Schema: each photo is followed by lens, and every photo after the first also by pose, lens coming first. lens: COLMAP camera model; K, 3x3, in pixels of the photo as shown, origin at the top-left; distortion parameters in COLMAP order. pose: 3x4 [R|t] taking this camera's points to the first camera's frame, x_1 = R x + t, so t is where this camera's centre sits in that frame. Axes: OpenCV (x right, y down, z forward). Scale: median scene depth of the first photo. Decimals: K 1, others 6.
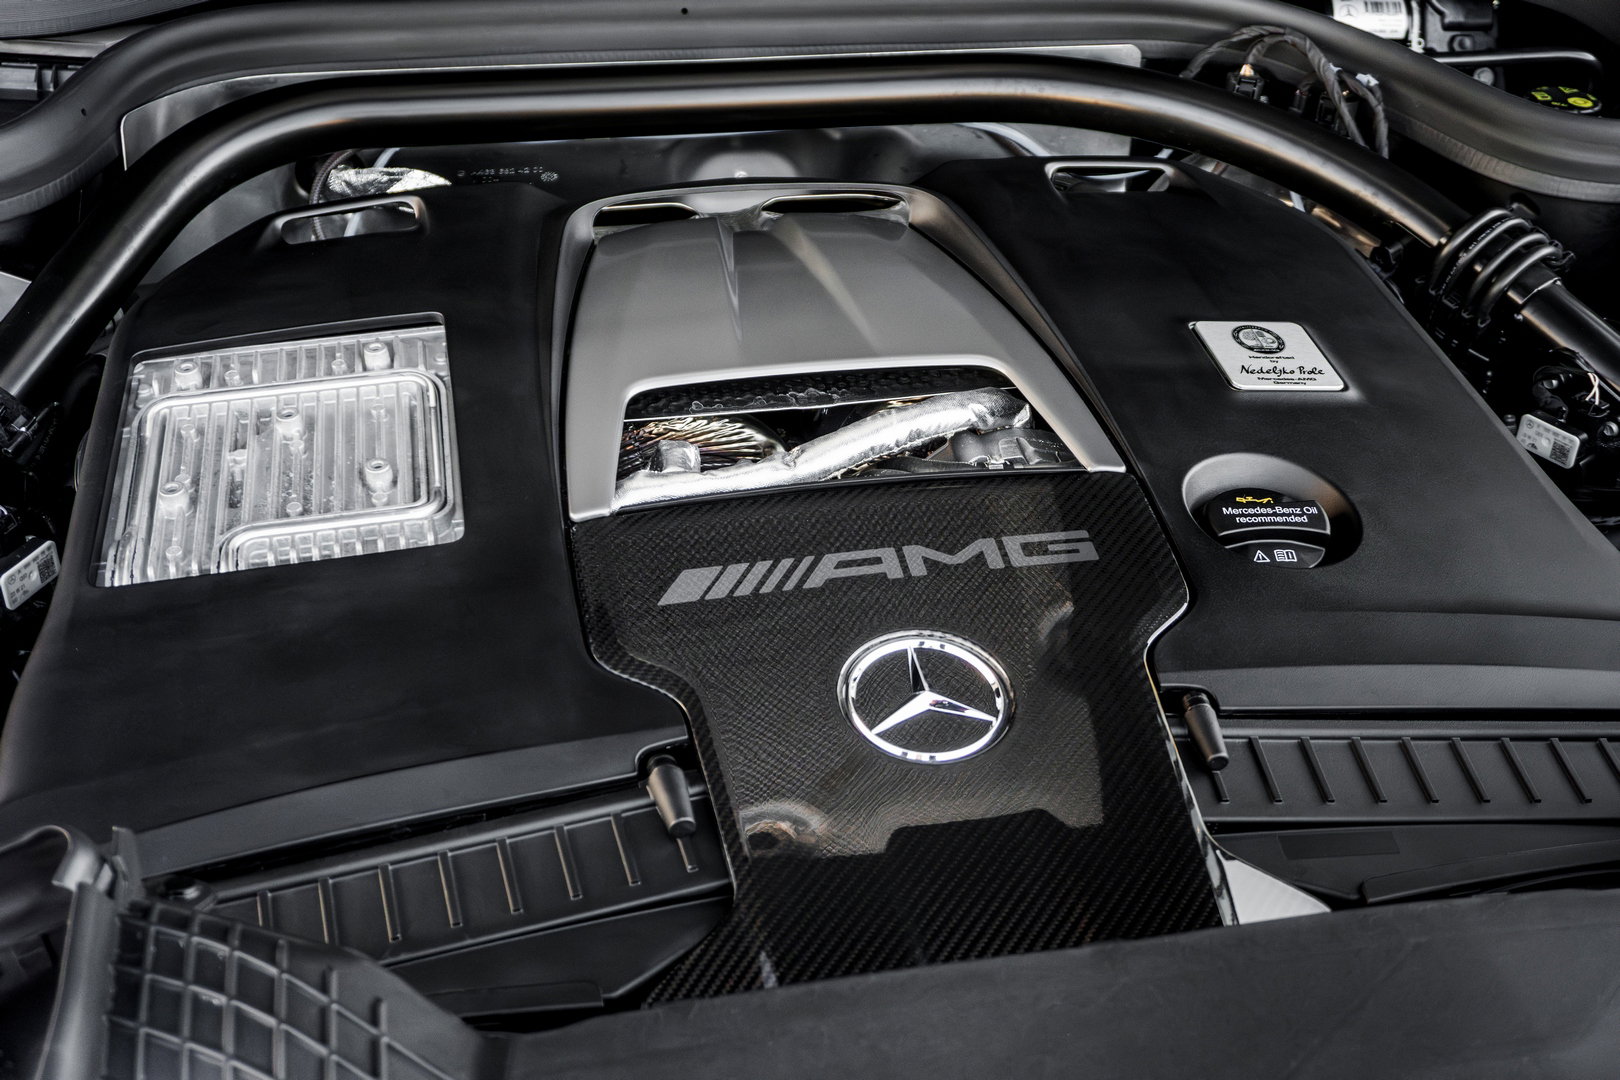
lens RADIAL K [[1790.4, 0, 810.0], [0, 1790.4, 540.0], [0, 0, 1]] dist [0.041055, -0.023720]
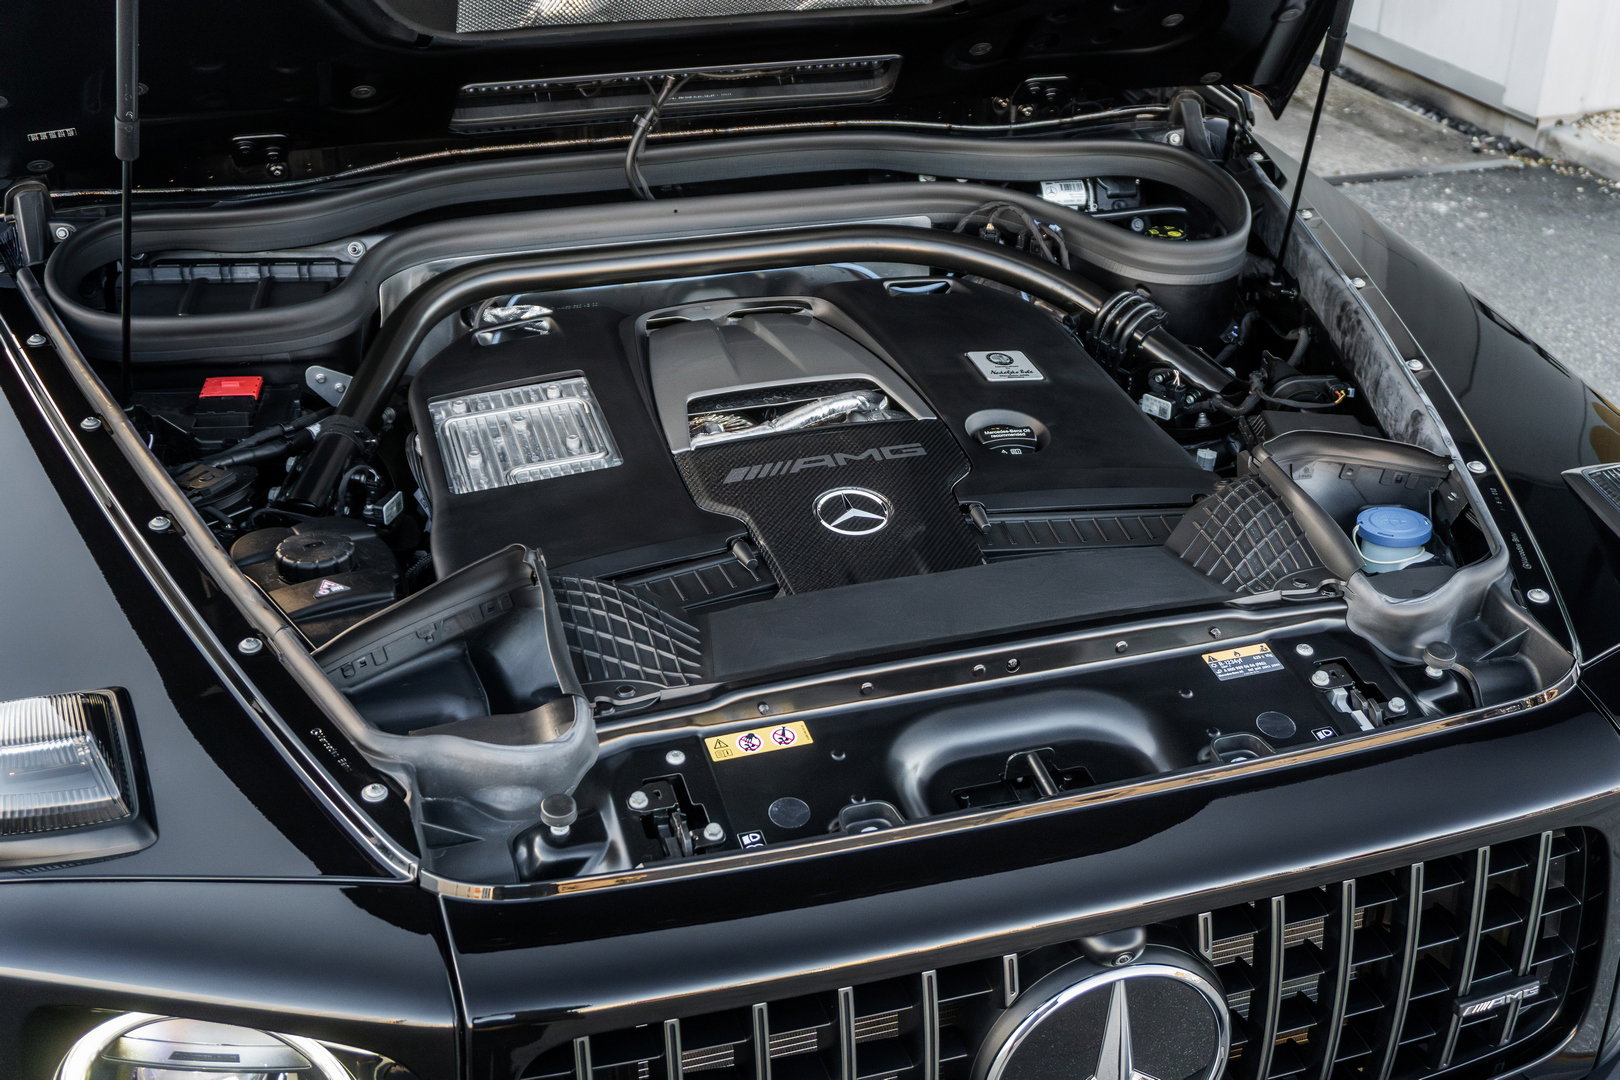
lens RADIAL K [[1790.4, 0, 810.0], [0, 1790.4, 540.0], [0, 0, 1]] dist [0.041055, -0.023720]
pose [[0.993644, -0.071064, 0.087304, -0.131035], [0.079382, 0.992227, -0.095829, 0.238752], [-0.079816, 0.102150, 0.991562, -0.841429]]
